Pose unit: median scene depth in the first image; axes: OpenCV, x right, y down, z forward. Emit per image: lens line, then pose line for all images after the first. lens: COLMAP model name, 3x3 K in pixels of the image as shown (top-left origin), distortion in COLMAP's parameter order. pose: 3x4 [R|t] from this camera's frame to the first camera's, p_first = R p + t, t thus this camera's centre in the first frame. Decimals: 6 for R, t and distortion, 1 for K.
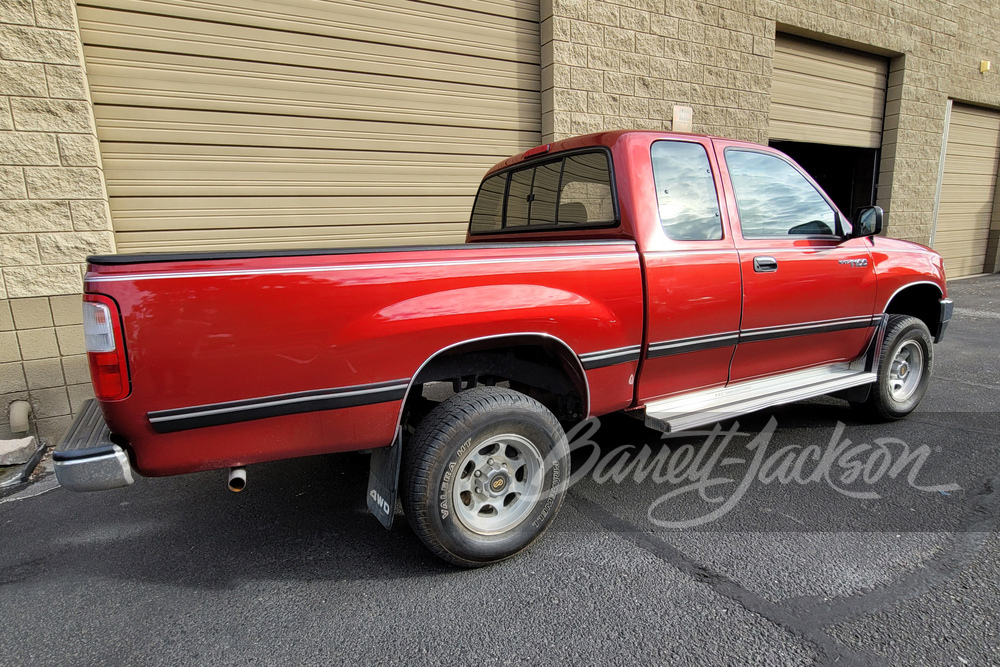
lens RADIAL K [[541.7, 0, 502.6], [0, 541.7, 349.8], [0, 0, 1]] dist [-0.011235, 0.003340]
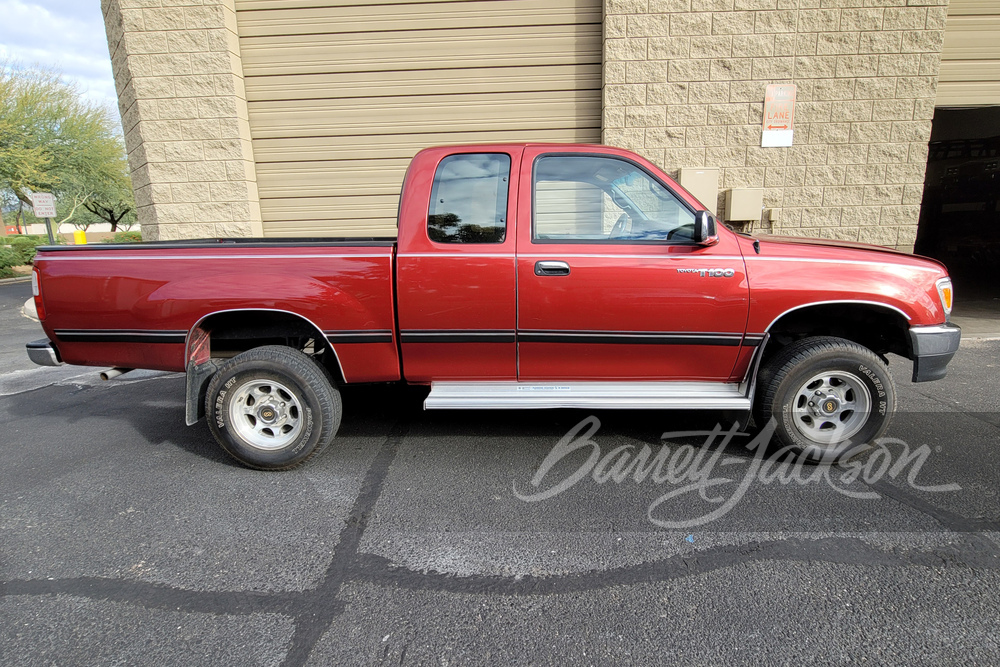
lens RADIAL K [[502.9, 0, 500.6], [0, 502.9, 332.9], [0, 0, 1]] dist [-0.008240, 0.000445]
pose [[0.868262, 0.120613, -0.481221, 0.438228], [-0.109417, 0.992667, 0.051382, -0.037734], [0.483889, 0.008040, 0.875092, 0.058377]]
